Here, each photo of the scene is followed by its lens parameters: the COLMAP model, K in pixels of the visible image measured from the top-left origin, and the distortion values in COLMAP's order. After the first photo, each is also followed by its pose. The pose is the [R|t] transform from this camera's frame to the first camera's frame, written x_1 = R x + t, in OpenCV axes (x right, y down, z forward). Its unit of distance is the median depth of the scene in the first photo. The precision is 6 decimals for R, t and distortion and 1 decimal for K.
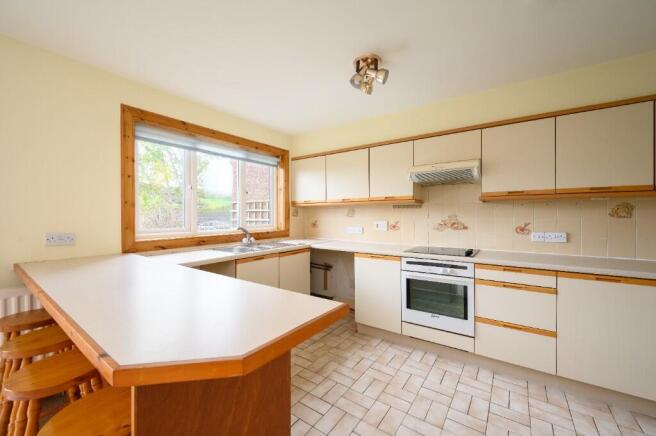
lens RADIAL K [[262.3, 0, 327.3], [0, 262.3, 215.5], [0, 0, 1]] dist [-0.002652, -0.000359]
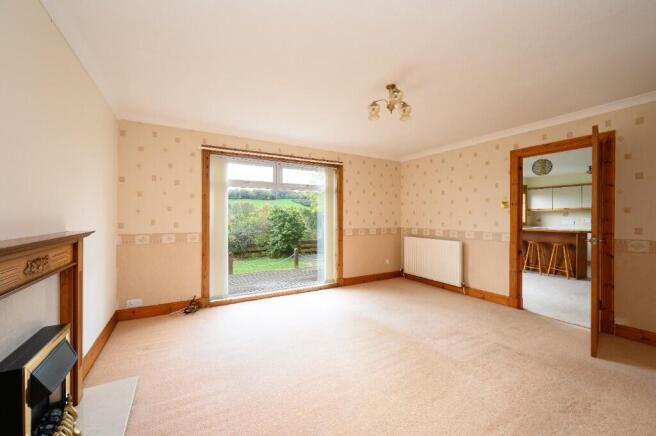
lens RADIAL K [[262.3, 0, 326.0], [0, 262.3, 218.9], [0, 0, 1]] dist [-0.002652, -0.000359]
pose [[0.912606, 0.004668, -0.408814, -1.120686], [-0.001178, 0.999961, 0.008788, 0.013958], [0.408839, -0.007538, 0.912575, -2.380852]]
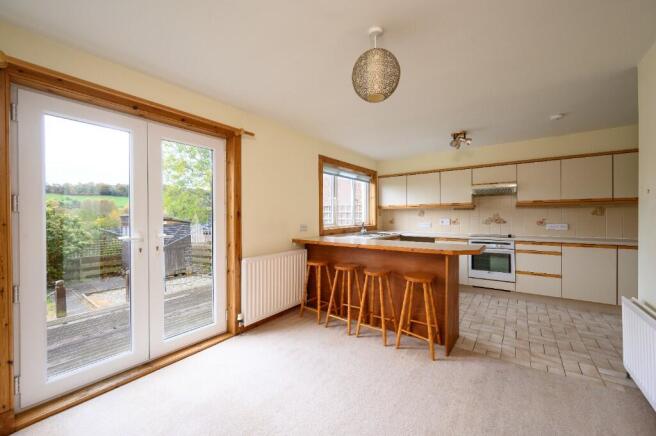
lens RADIAL K [[262.3, 0, 324.9], [0, 262.3, 216.9], [0, 0, 1]] dist [-0.002652, -0.000359]
pose [[0.999753, -0.004428, -0.021766, -0.590234], [0.004475, 0.999988, 0.002075, 0.006384], [0.021757, -0.002172, 0.999761, -0.692462]]
